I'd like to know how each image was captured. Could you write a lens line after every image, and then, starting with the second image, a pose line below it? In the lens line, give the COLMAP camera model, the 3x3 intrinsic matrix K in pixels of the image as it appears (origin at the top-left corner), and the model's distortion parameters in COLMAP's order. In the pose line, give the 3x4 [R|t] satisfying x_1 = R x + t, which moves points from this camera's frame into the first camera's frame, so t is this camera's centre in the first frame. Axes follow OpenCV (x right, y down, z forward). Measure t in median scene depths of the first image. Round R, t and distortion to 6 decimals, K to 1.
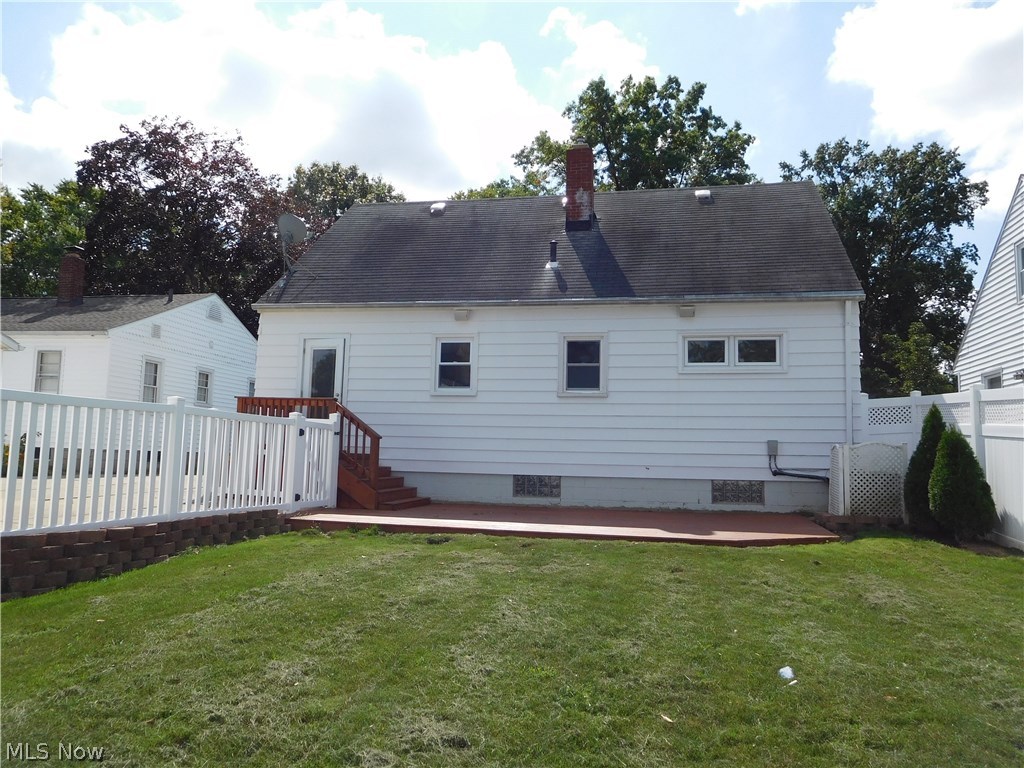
lens RADIAL K [[755.5, 0, 512.3], [0, 755.5, 388.4], [0, 0, 1]] dist [-0.017190, -0.007829]
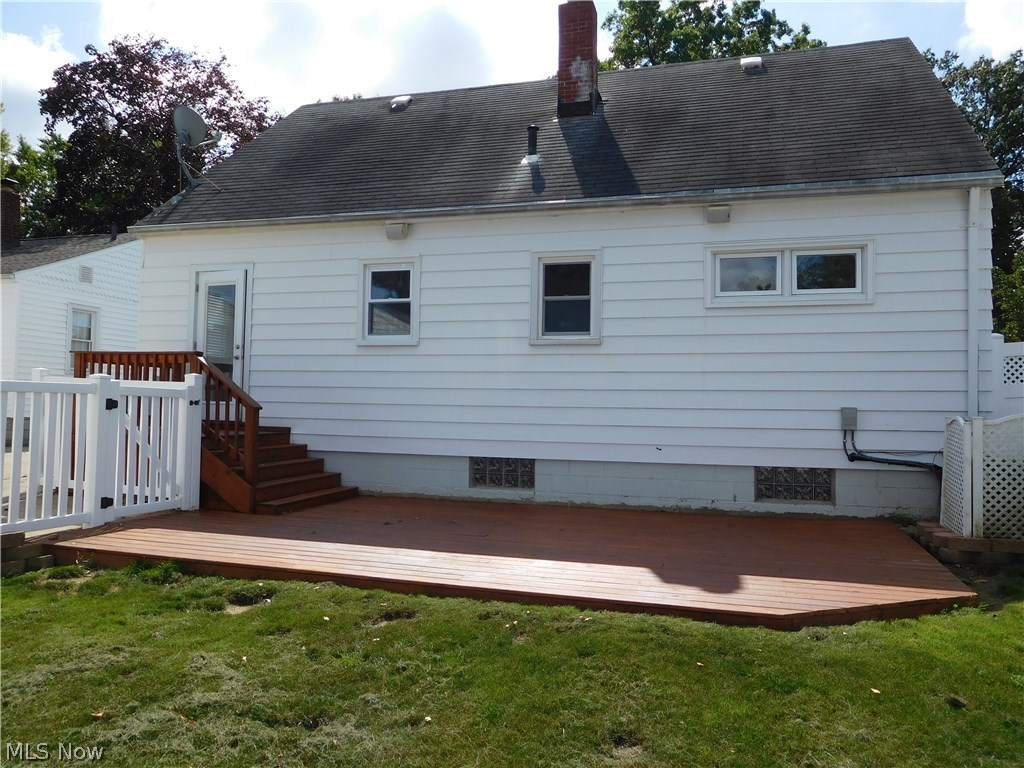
lens RADIAL K [[755.5, 0, 512.3], [0, 755.5, 388.4], [0, 0, 1]] dist [-0.017190, -0.007829]
pose [[0.996721, -0.009353, -0.080367, 0.093438], [0.014559, 0.997815, 0.064439, 0.005297], [0.079588, -0.065398, 0.994680, 0.287807]]
